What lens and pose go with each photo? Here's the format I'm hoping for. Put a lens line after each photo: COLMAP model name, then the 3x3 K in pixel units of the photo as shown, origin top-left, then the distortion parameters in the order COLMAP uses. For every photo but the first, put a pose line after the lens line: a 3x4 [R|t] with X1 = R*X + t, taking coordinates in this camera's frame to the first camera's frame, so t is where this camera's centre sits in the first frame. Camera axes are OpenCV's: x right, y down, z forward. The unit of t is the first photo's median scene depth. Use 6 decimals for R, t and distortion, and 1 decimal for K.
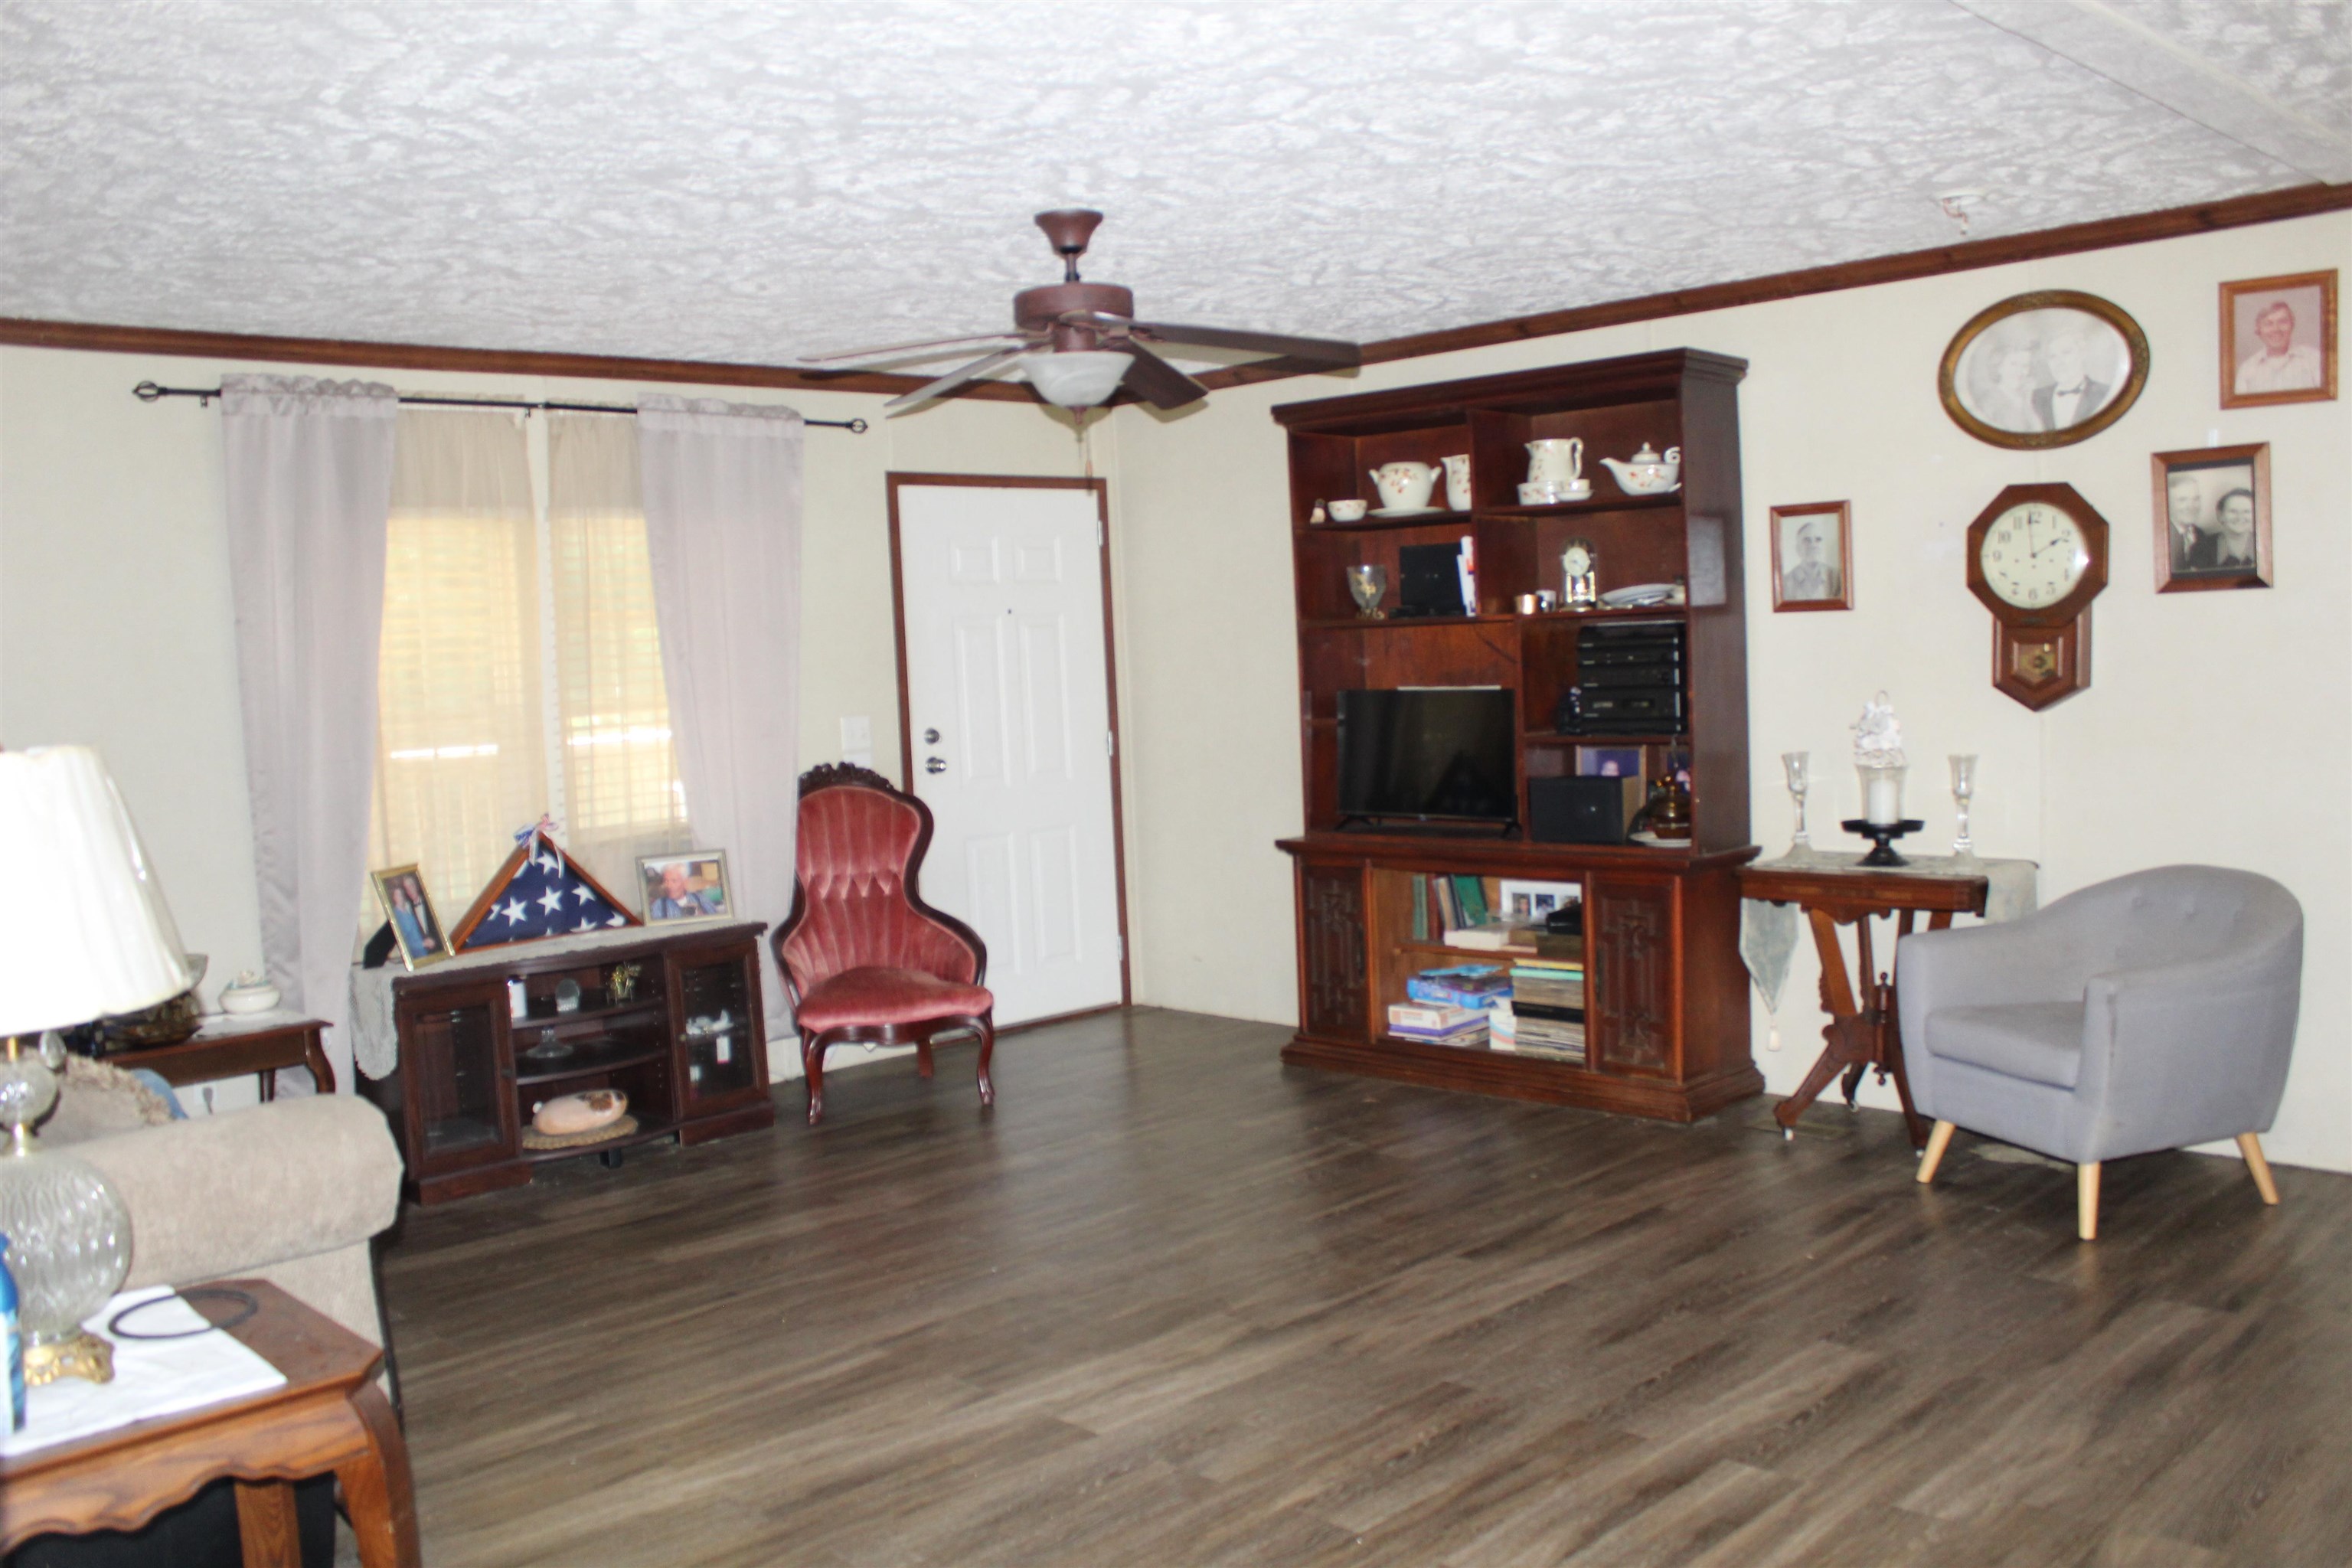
lens RADIAL K [[1977.9, 0, 1176.0], [0, 1977.9, 784.0], [0, 0, 1]] dist [-0.168408, 0.155115]
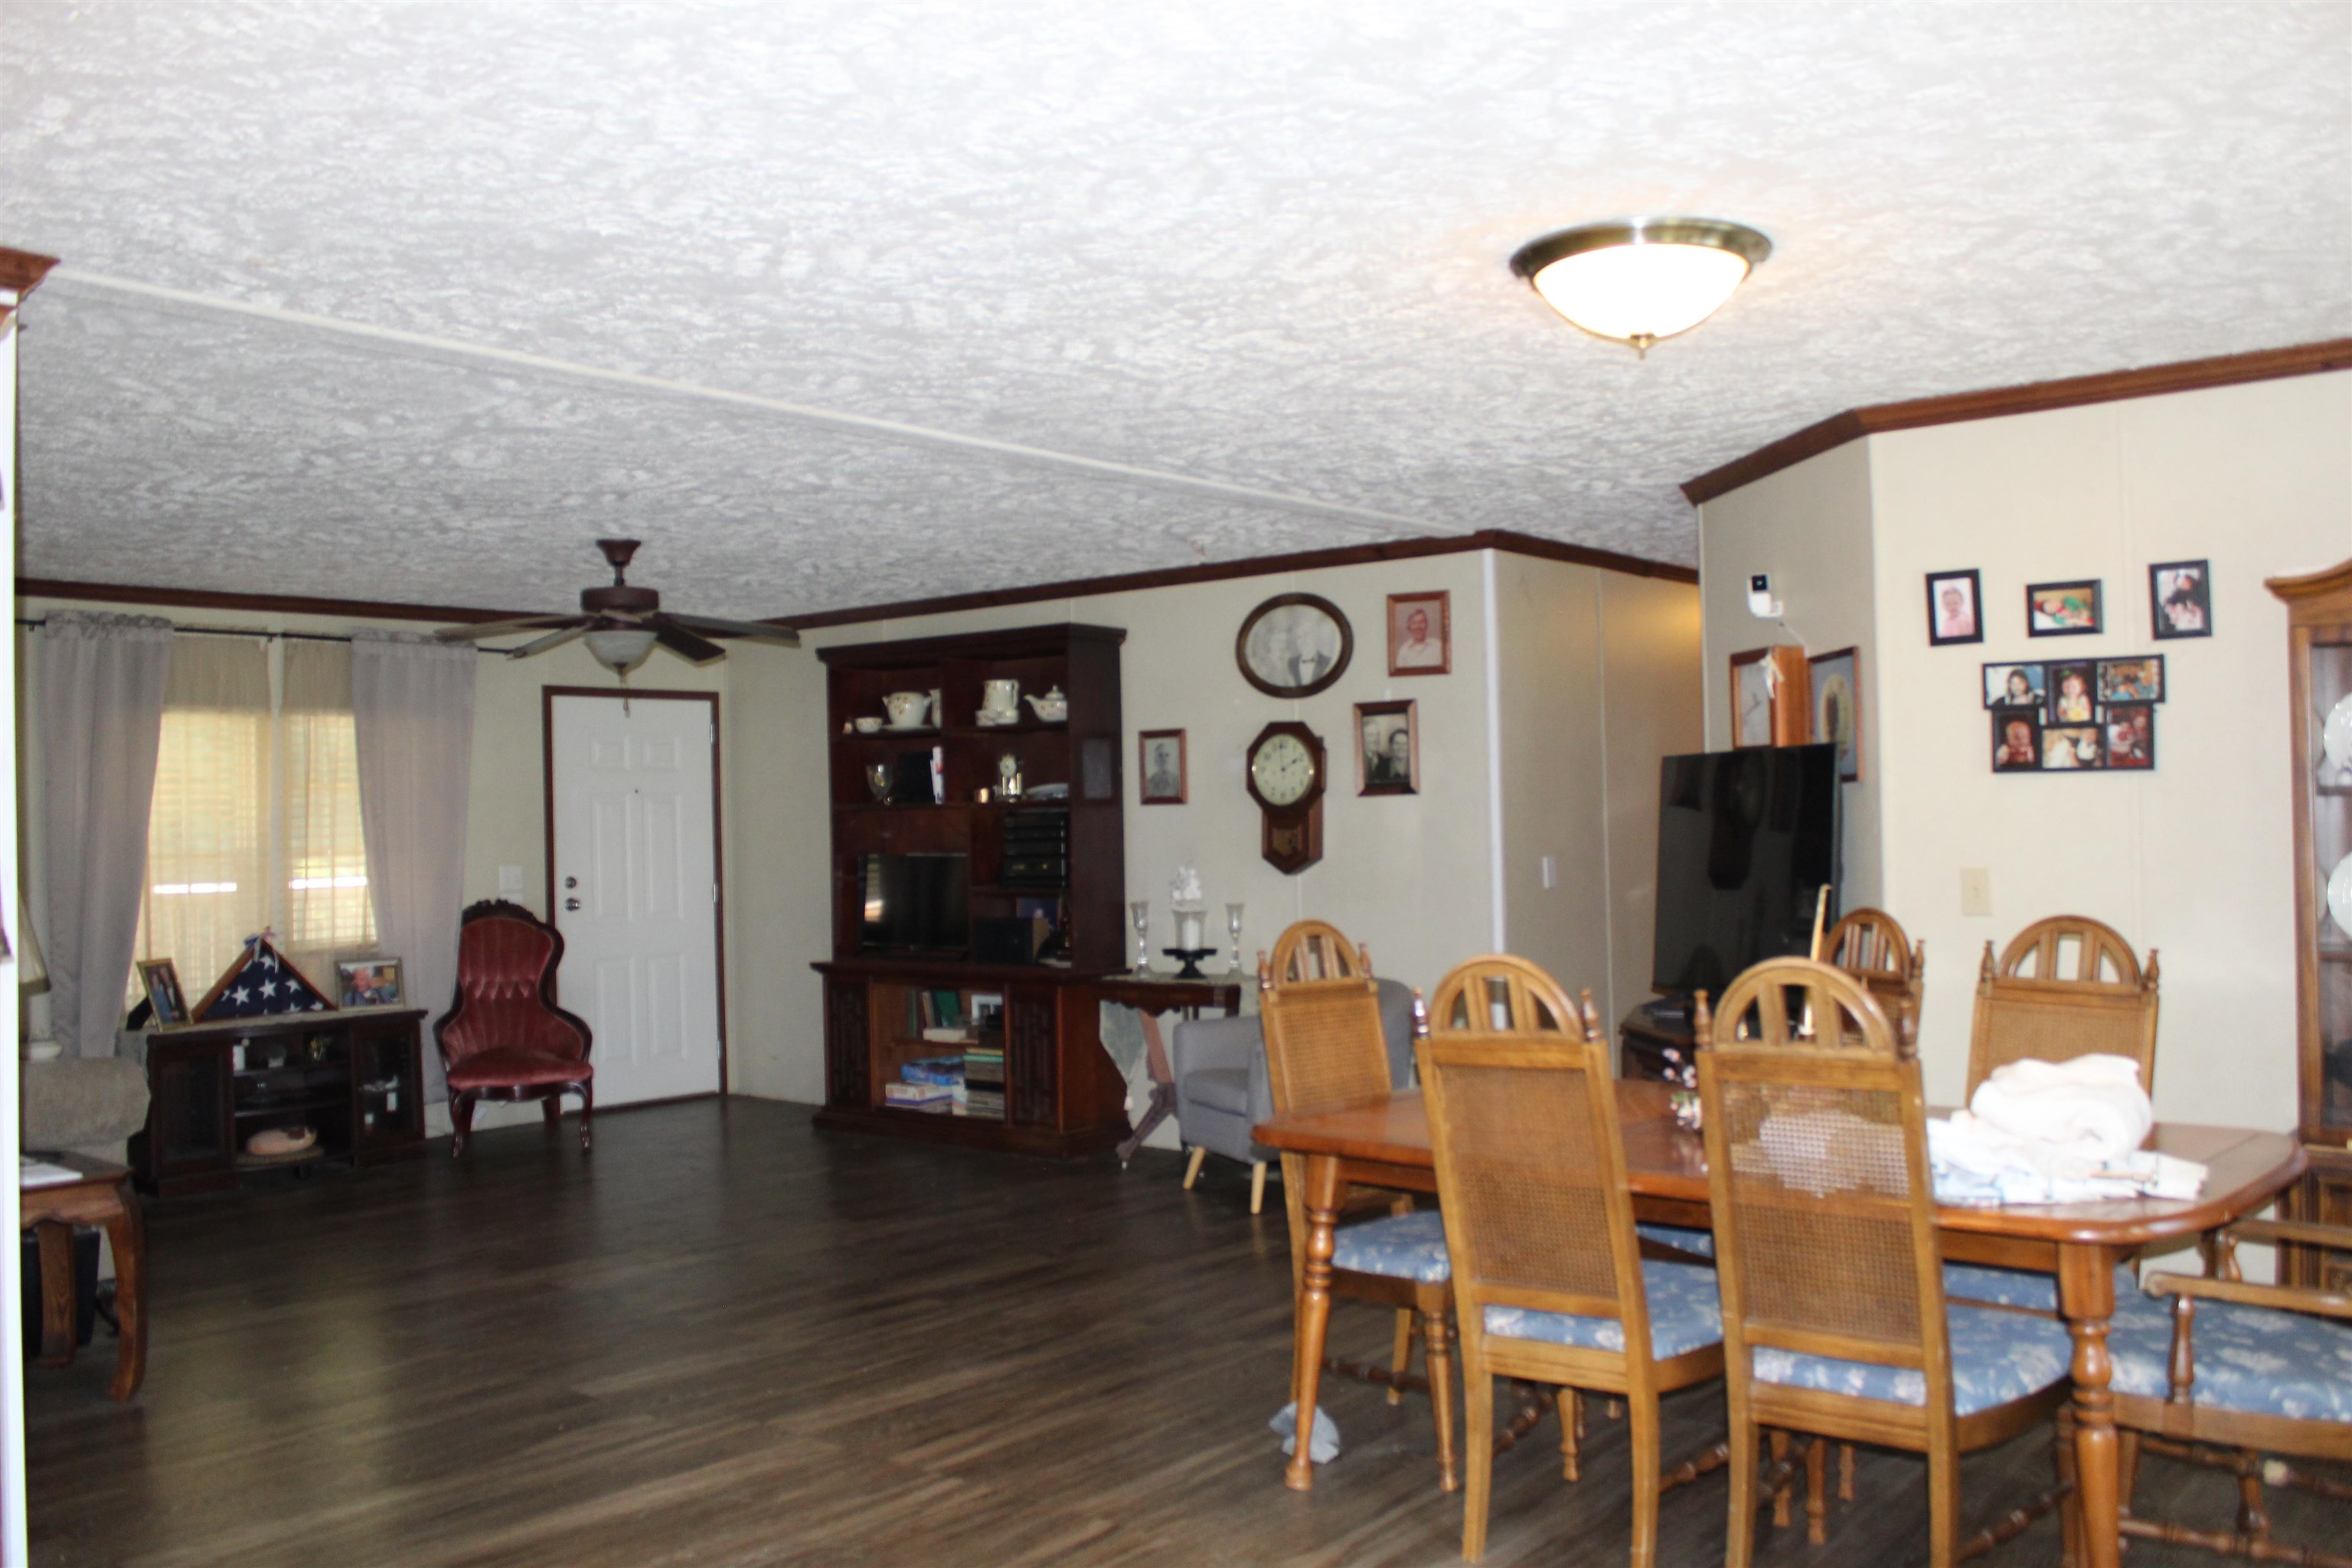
lens RADIAL K [[1977.9, 0, 1176.0], [0, 1977.9, 784.0], [0, 0, 1]] dist [-0.168408, 0.155115]
pose [[0.994168, 0.024978, 0.104909, 0.178485], [-0.015338, 0.995668, -0.091709, 0.029690], [-0.106745, 0.089565, 0.990244, -0.444957]]
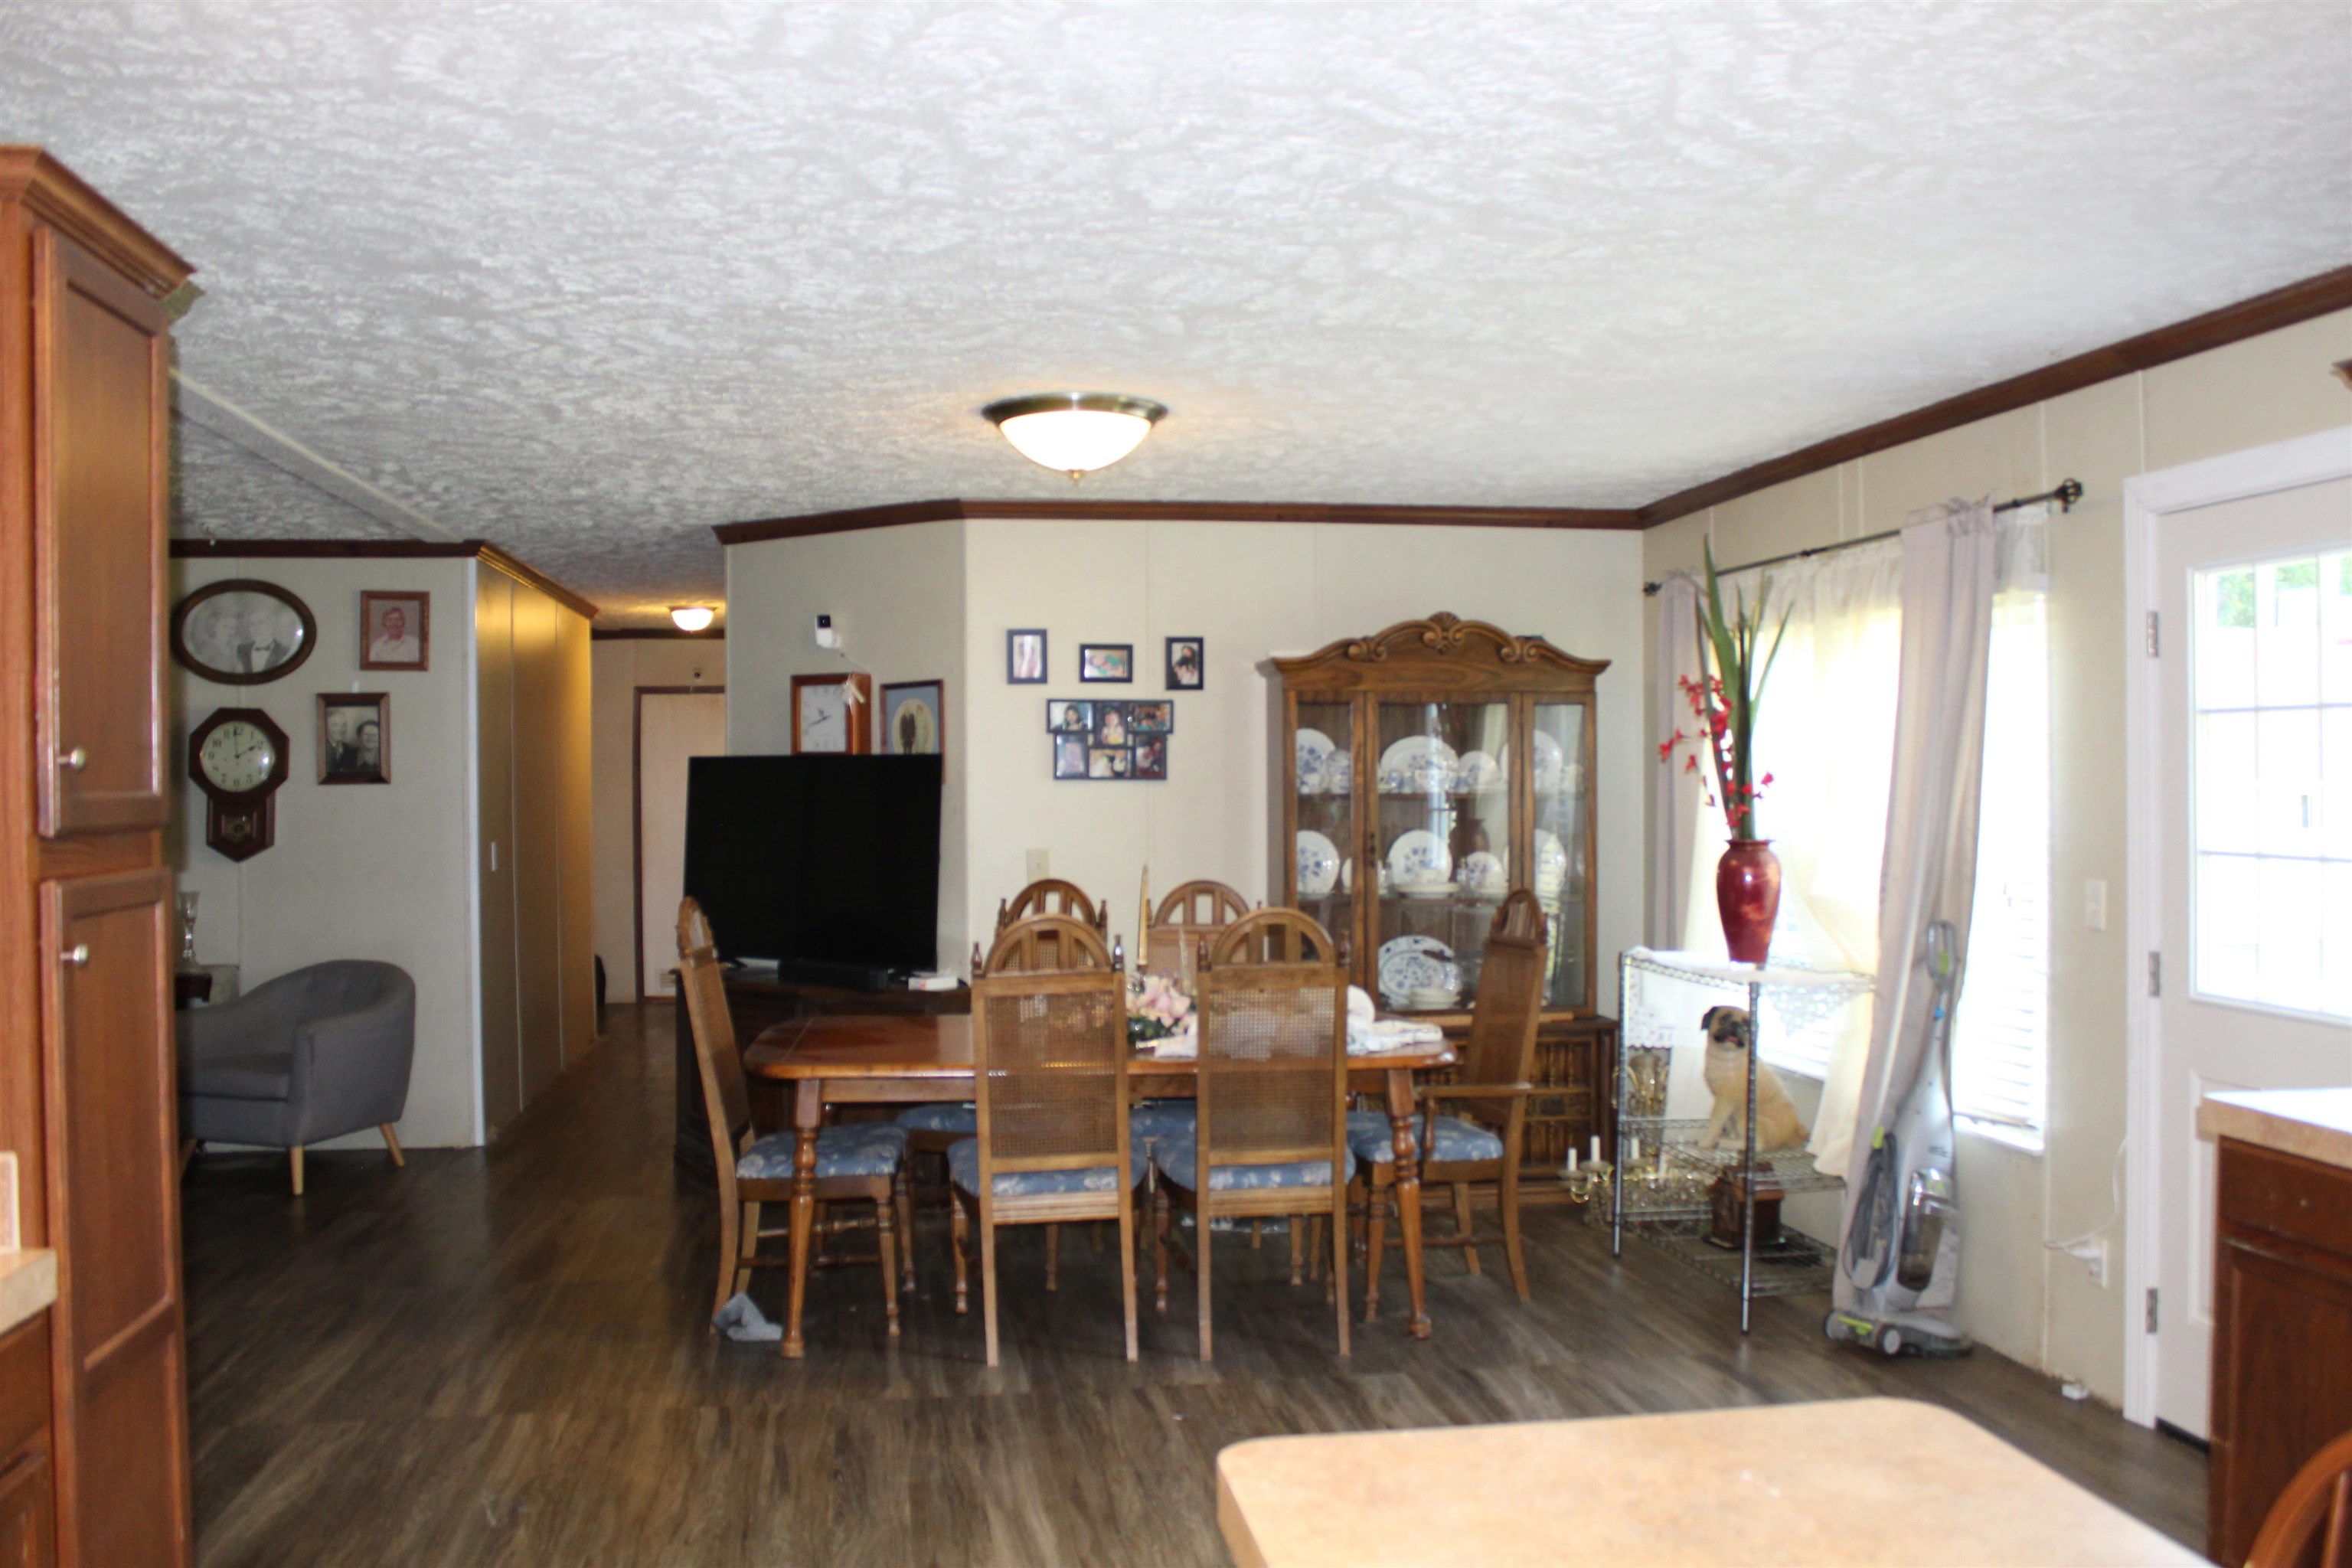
lens RADIAL K [[1977.9, 0, 1176.0], [0, 1977.9, 784.0], [0, 0, 1]] dist [-0.168408, 0.155115]
pose [[0.577446, 0.036632, 0.815607, -0.299833], [0.038907, 0.996623, -0.072308, 0.032977], [-0.815501, 0.073487, 0.574071, -0.386502]]
